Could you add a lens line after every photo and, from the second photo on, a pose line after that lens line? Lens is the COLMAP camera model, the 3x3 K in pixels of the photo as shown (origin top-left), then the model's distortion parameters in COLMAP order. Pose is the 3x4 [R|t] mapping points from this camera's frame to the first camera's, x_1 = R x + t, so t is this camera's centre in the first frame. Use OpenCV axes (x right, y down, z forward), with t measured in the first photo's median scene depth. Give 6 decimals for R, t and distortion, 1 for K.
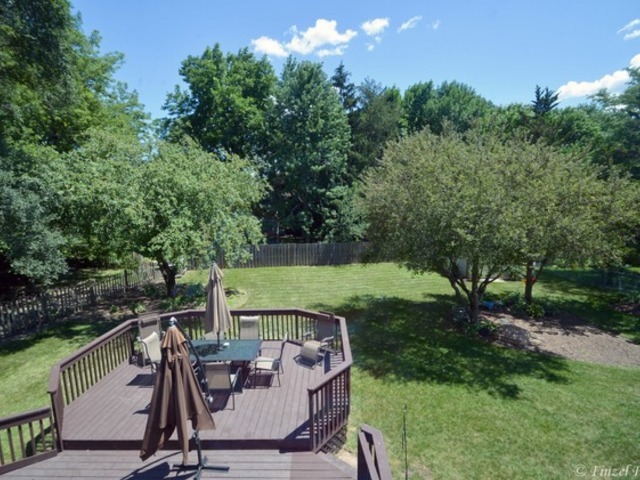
lens RADIAL K [[325.9, 0, 313.8], [0, 325.9, 246.5], [0, 0, 1]] dist [0.001217, 0.000145]
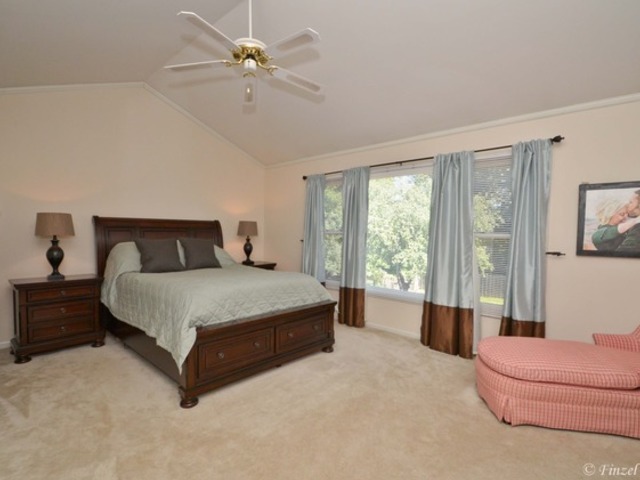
lens RADIAL K [[325.9, 0, 315.4], [0, 325.9, 241.5], [0, 0, 1]] dist [0.001217, 0.000145]
pose [[0.760874, 0.054980, -0.646566, 0.157792], [-0.121252, 0.990901, -0.058429, 0.041532], [0.637470, 0.122855, 0.760617, -0.317210]]
